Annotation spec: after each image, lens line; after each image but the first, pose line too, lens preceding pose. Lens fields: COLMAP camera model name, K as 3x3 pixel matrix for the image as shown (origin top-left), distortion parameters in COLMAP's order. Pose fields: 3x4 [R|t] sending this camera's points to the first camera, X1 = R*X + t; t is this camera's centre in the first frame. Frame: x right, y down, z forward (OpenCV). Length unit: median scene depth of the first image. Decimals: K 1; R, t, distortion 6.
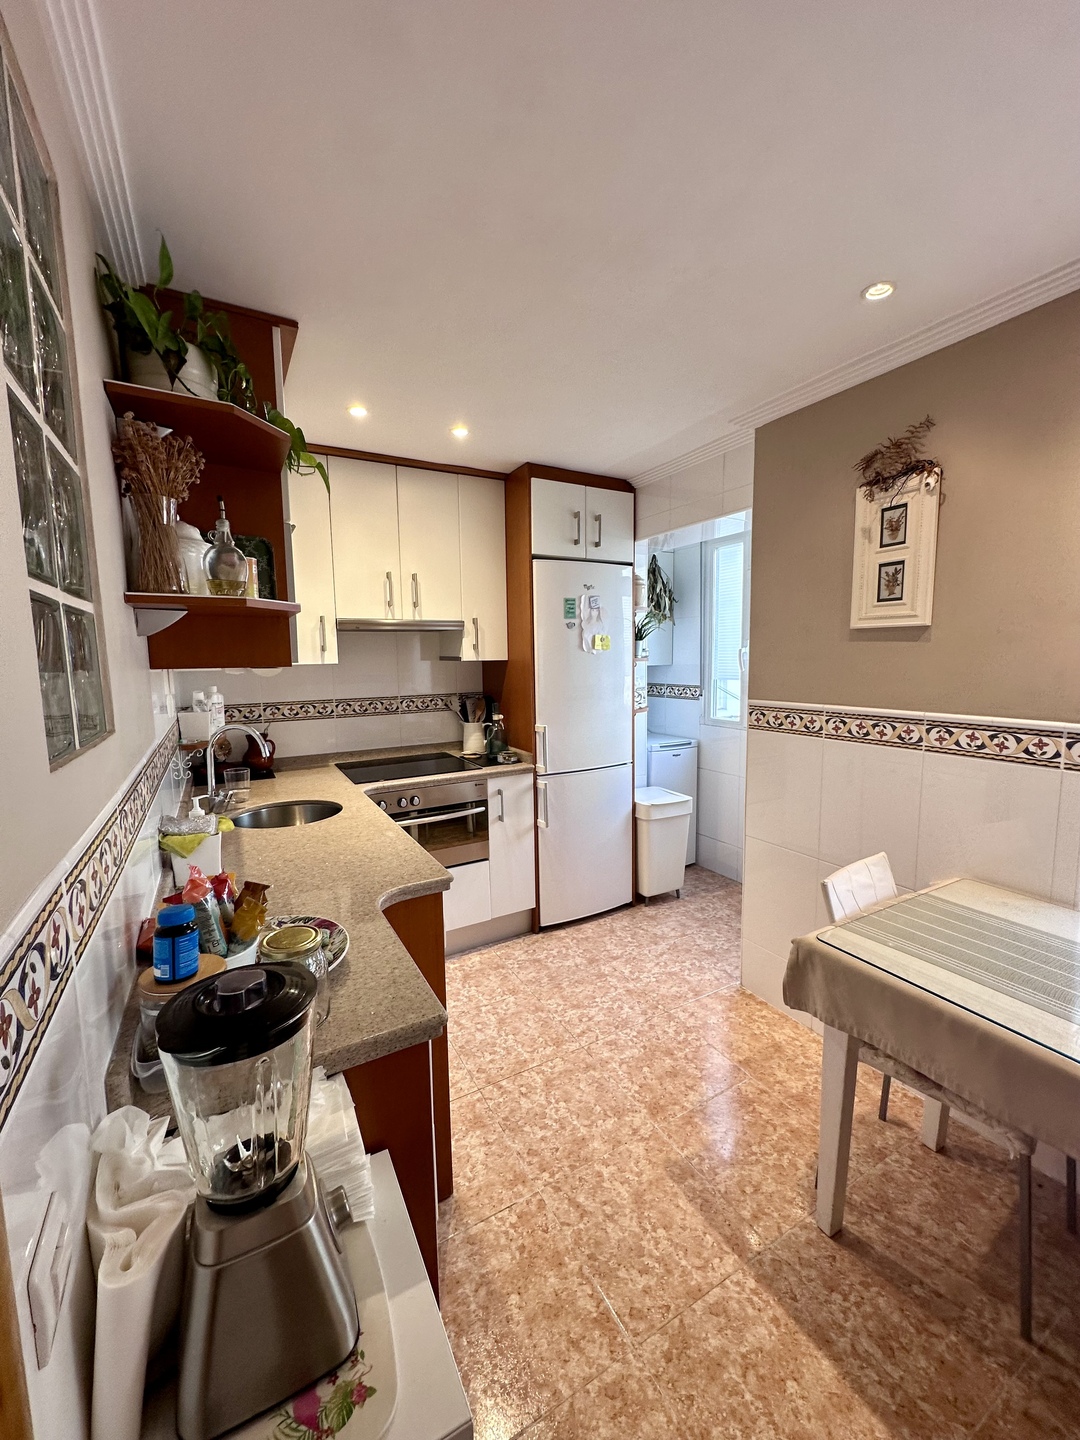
lens RADIAL K [[571.9, 0, 540.0], [0, 571.9, 720.0], [0, 0, 1]] dist [-0.003737, 0.001041]
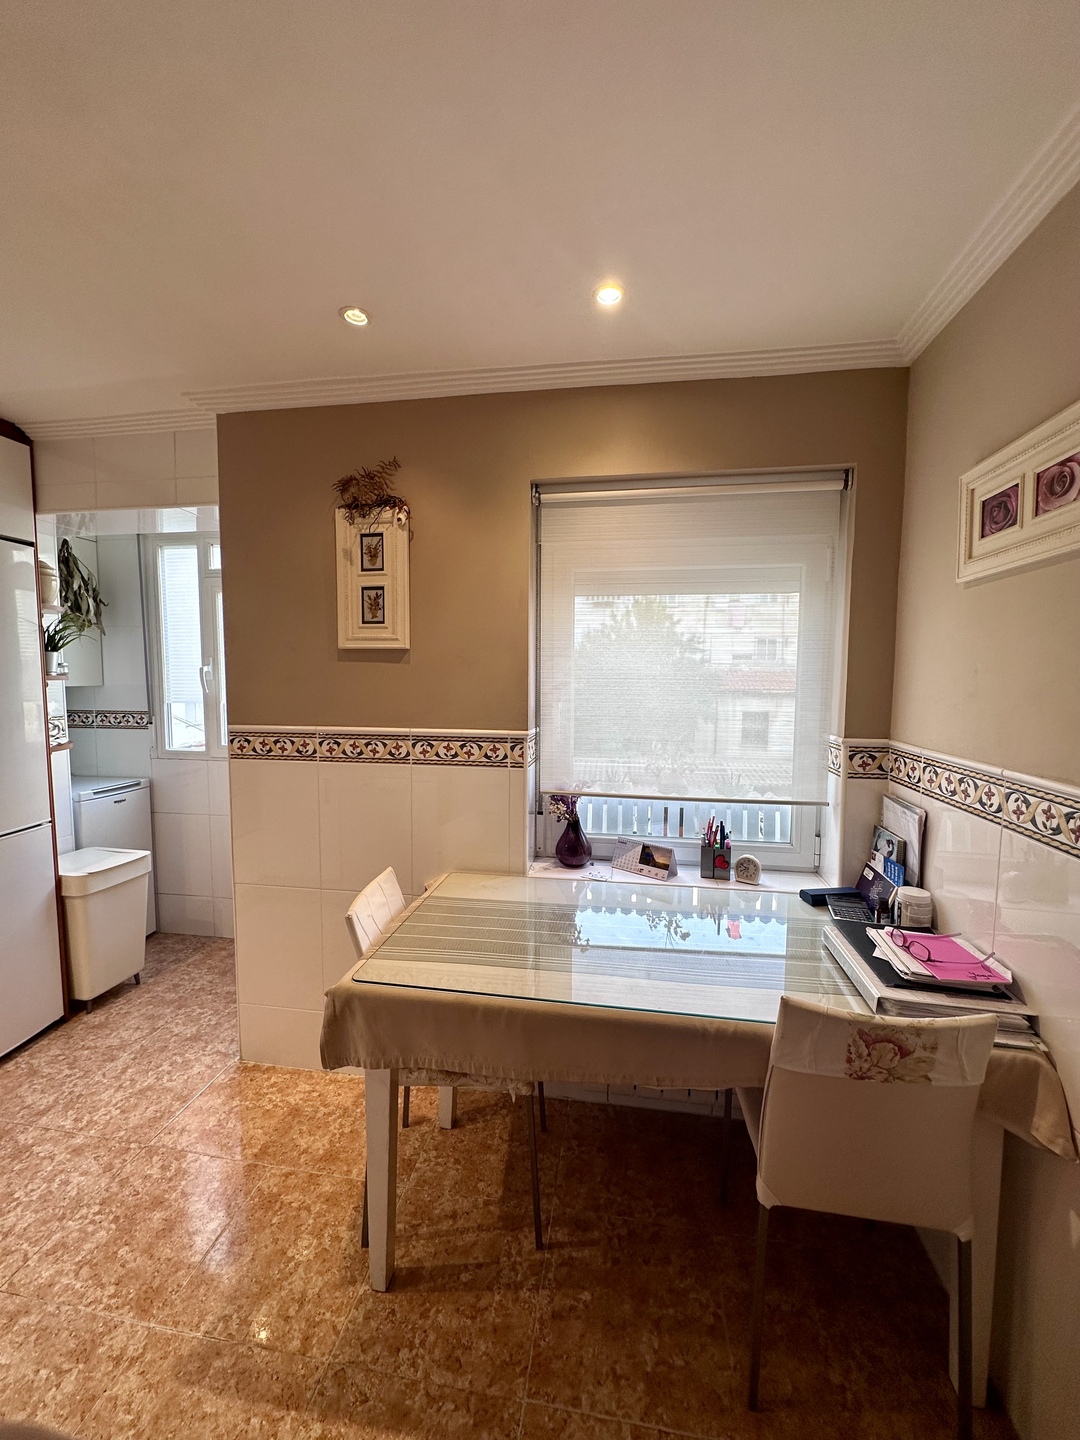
lens RADIAL K [[571.9, 0, 540.0], [0, 571.9, 720.0], [0, 0, 1]] dist [-0.003737, 0.001041]
pose [[0.620218, -0.042640, 0.783270, -0.015255], [0.074043, 0.997246, -0.004341, -0.004338], [-0.780927, 0.060688, 0.621667, 0.085472]]
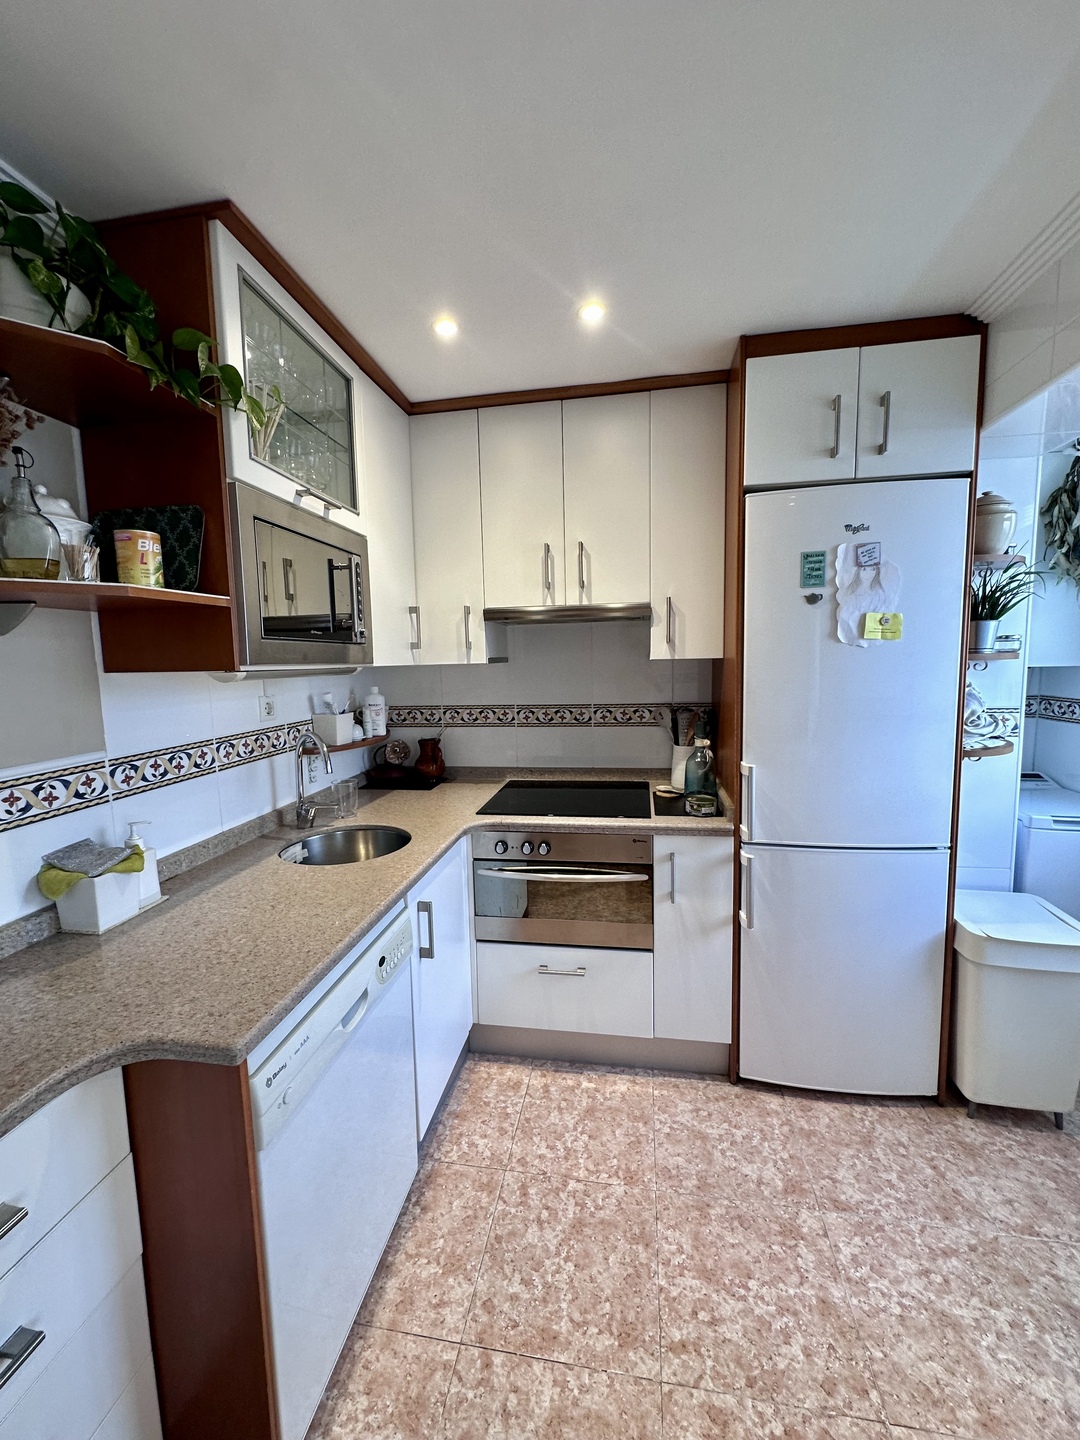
lens RADIAL K [[571.9, 0, 540.0], [0, 571.9, 720.0], [0, 0, 1]] dist [-0.003737, 0.001041]
pose [[0.778743, 0.066292, -0.623831, 0.221742], [-0.060862, 0.997694, 0.030045, -0.045700], [0.624384, 0.014570, 0.780982, 0.397998]]
